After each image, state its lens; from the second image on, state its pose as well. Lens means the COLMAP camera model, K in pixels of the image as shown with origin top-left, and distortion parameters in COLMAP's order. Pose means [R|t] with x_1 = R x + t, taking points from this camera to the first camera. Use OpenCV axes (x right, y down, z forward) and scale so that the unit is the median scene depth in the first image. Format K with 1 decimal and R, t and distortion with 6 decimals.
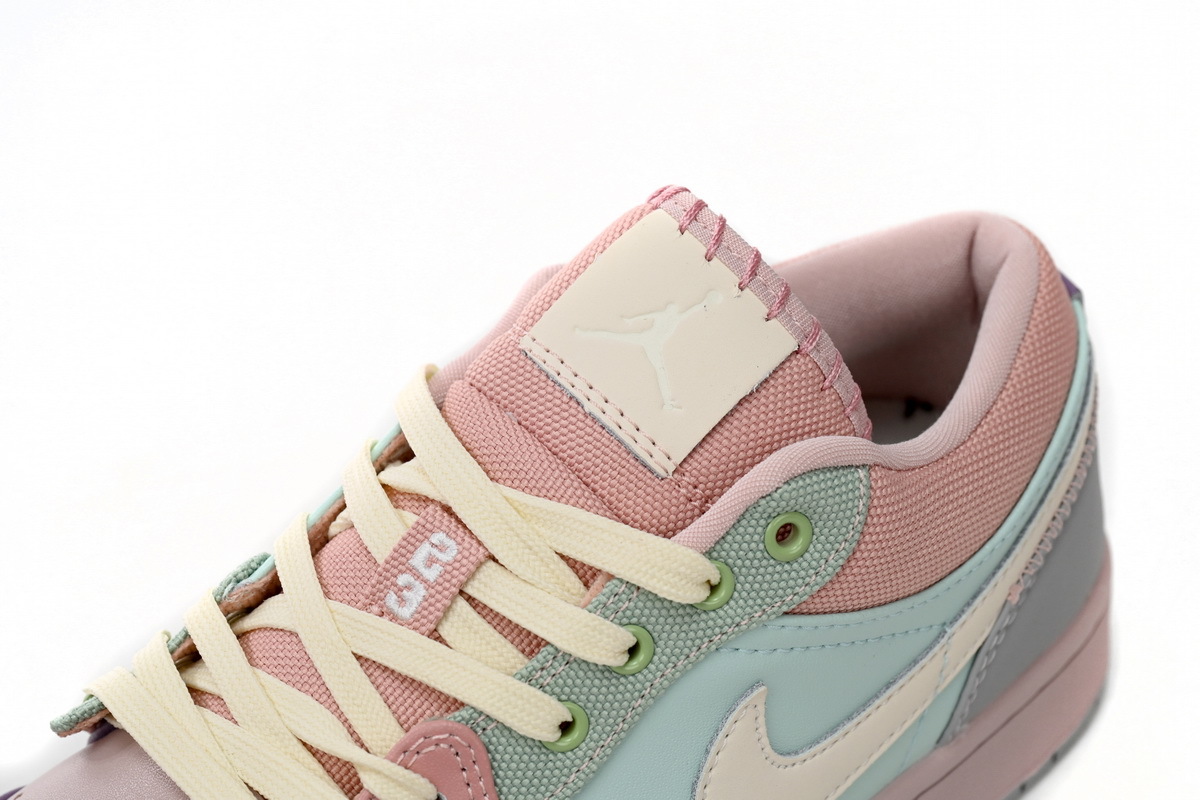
lens RADIAL K [[2906.2, 0, 600.8], [0, 2906.2, 398.4], [0, 0, 1]] dist [-0.068996, 0.000000]
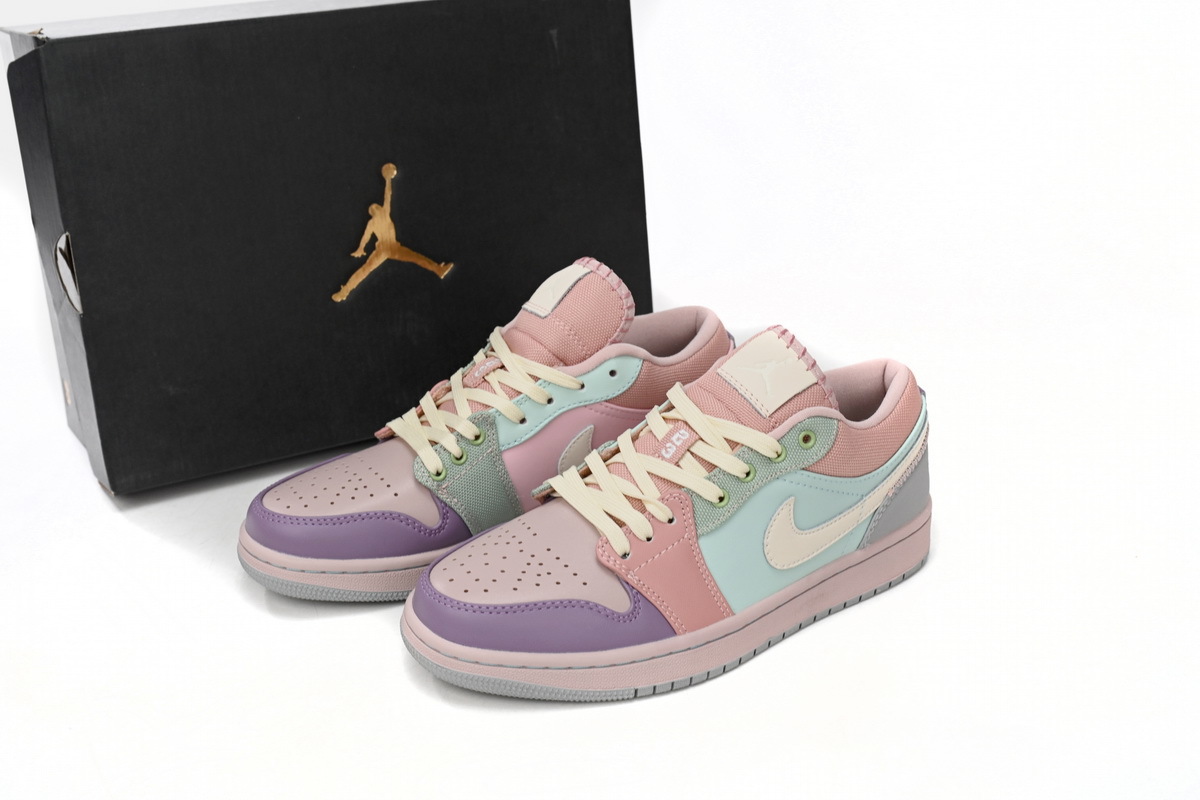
lens RADIAL K [[1870.8, 0, 595.7], [0, 1870.8, 406.4], [0, 0, 1]] dist [-0.123681, 0.000000]
pose [[0.991819, 0.098221, -0.081536, 0.005926], [-0.115234, 0.963709, -0.240802, 0.464882], [0.054926, 0.248227, 0.967143, -0.743716]]
